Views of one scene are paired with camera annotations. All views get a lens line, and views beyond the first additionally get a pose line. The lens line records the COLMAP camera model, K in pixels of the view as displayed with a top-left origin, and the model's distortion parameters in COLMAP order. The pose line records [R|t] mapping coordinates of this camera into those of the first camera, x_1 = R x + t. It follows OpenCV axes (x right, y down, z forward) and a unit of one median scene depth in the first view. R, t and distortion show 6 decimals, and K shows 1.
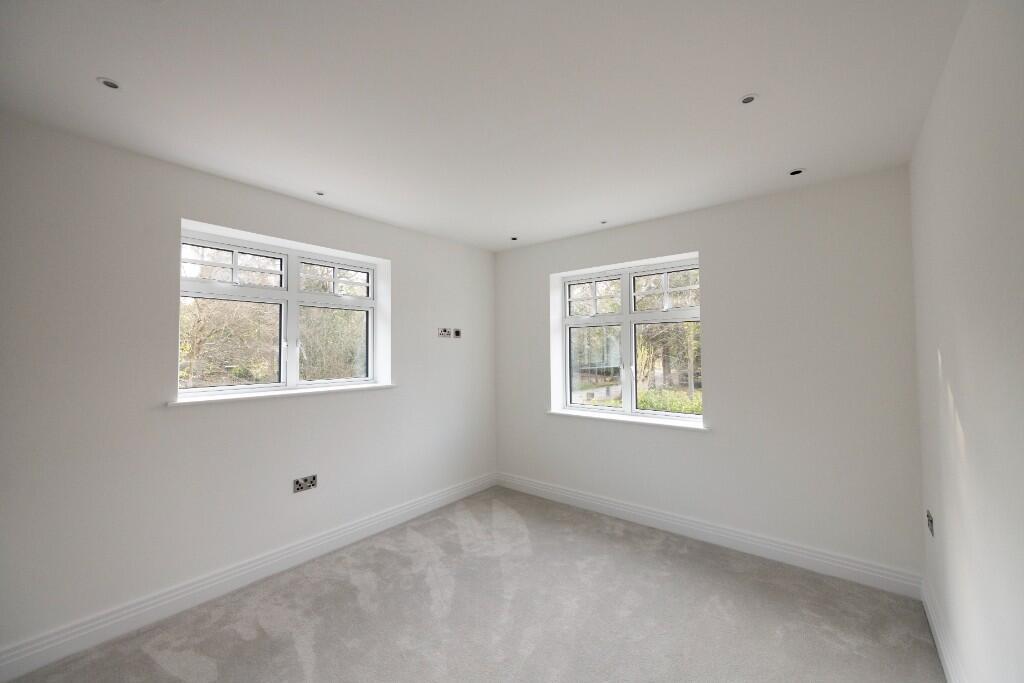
lens RADIAL K [[400.0, 0, 512.0], [0, 400.0, 341.5], [0, 0, 1]] dist [0.000859, 0.000158]
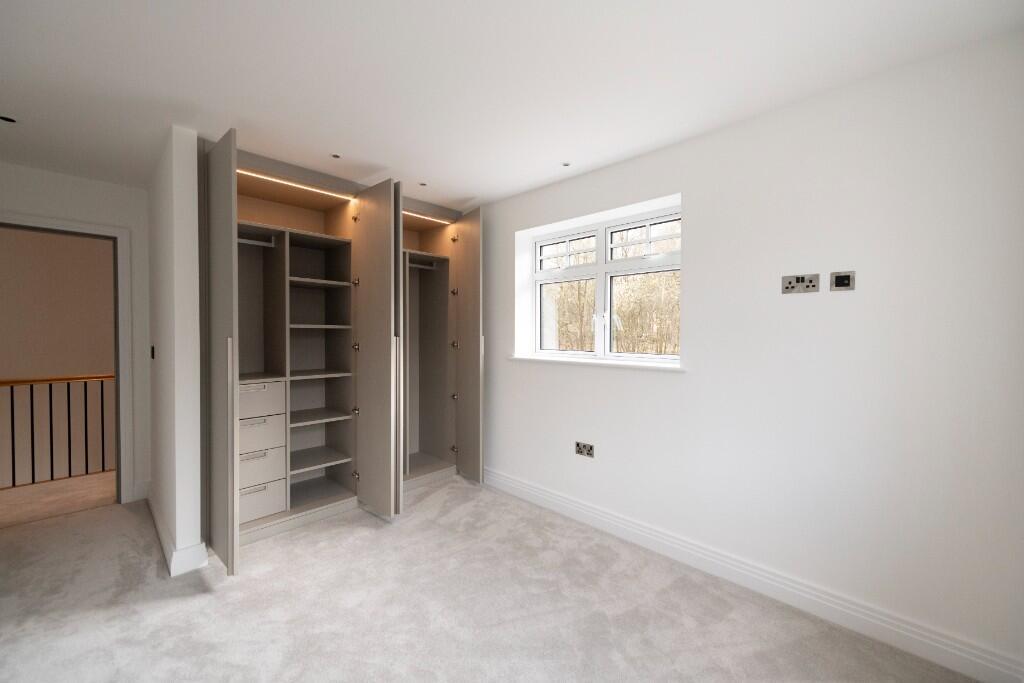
lens RADIAL K [[400.0, 0, 512.0], [0, 400.0, 341.5], [0, 0, 1]] dist [0.000859, 0.000158]
pose [[-0.084739, 0.036368, -0.995739, 0.485216], [0.021034, 0.999176, 0.034703, 0.034249], [0.996181, -0.018004, -0.085434, 0.848665]]
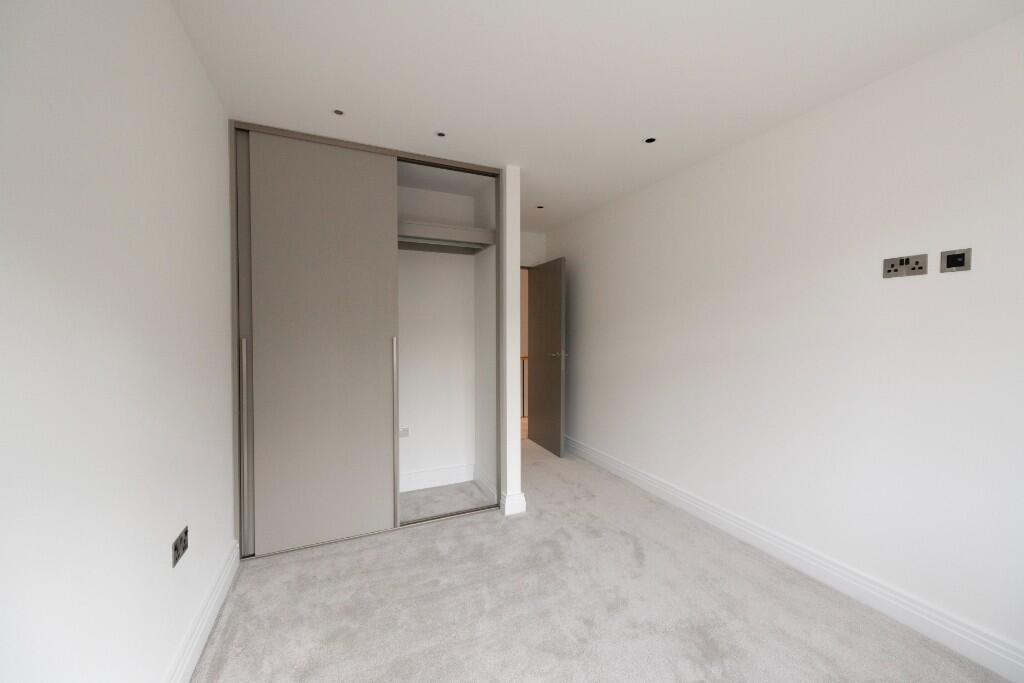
lens RADIAL K [[400.0, 0, 512.0], [0, 400.0, 341.5], [0, 0, 1]] dist [0.000859, 0.000158]
pose [[-0.453551, 0.038807, -0.890385, 0.588228], [0.027948, 0.999180, 0.029312, 0.050664], [0.890792, -0.011590, -0.454264, 1.014219]]
